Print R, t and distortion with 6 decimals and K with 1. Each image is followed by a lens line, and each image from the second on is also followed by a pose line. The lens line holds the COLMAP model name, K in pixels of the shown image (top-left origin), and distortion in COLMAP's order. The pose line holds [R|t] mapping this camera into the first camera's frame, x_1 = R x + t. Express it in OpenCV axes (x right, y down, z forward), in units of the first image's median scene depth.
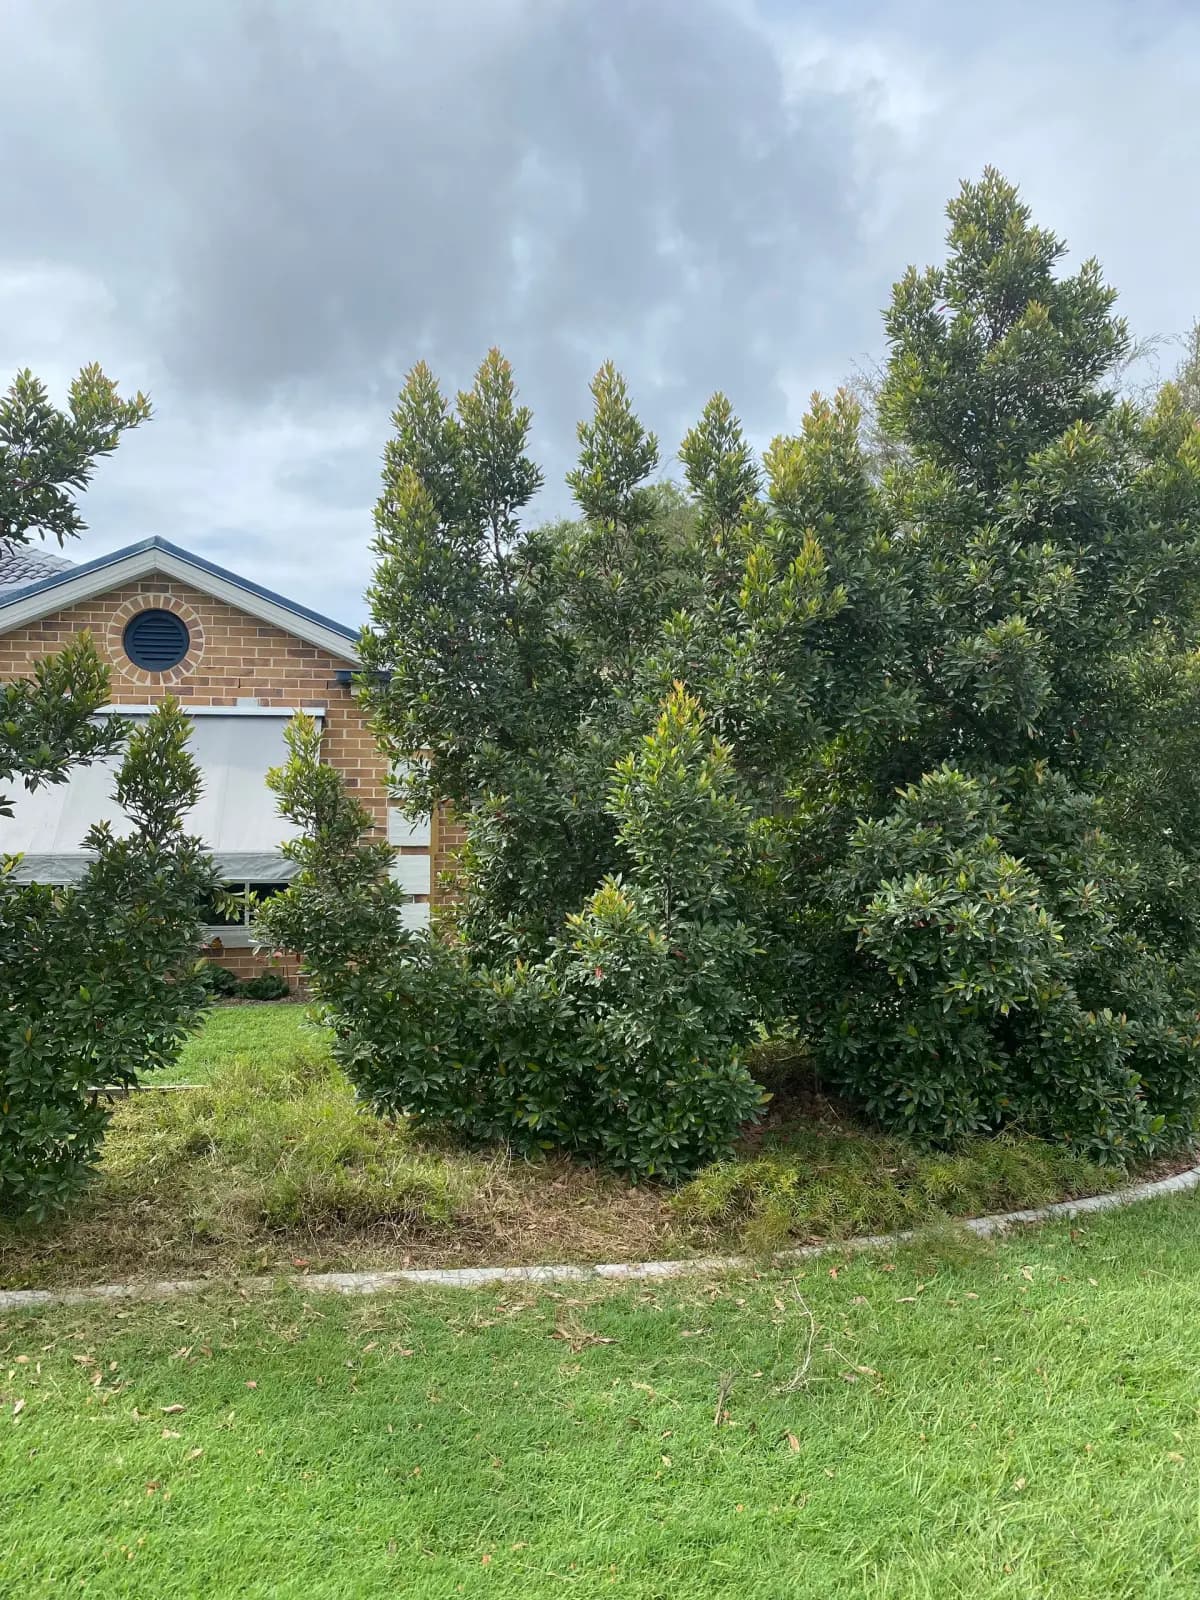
lens RADIAL K [[1241.8, 0, 564.5], [0, 1241.8, 800.7], [0, 0, 1]] dist [0.083063, -0.133391]
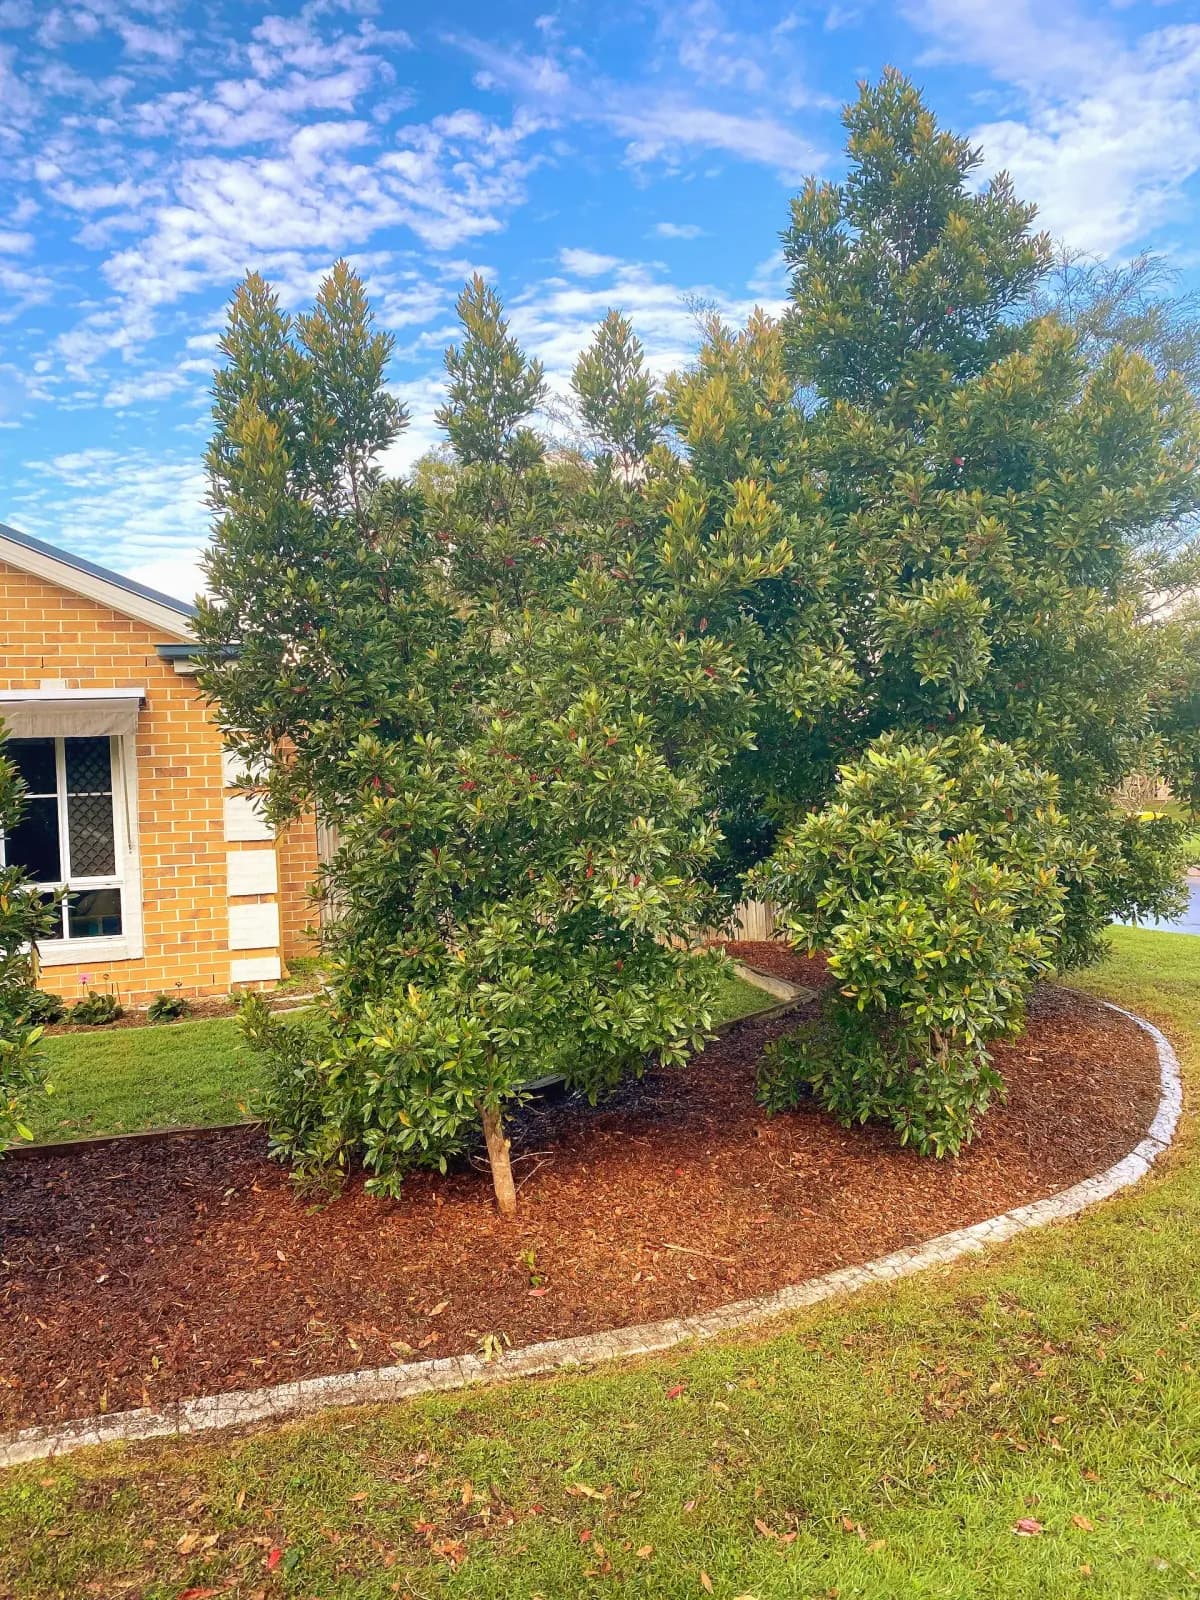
lens RADIAL K [[1241.8, 0, 564.5], [0, 1241.8, 800.7], [0, 0, 1]] dist [0.083063, -0.133391]
pose [[0.989731, -0.045469, 0.135515, -0.039289], [0.041072, 0.998541, 0.035068, -0.023710], [-0.136912, -0.029142, 0.990154, 0.137871]]
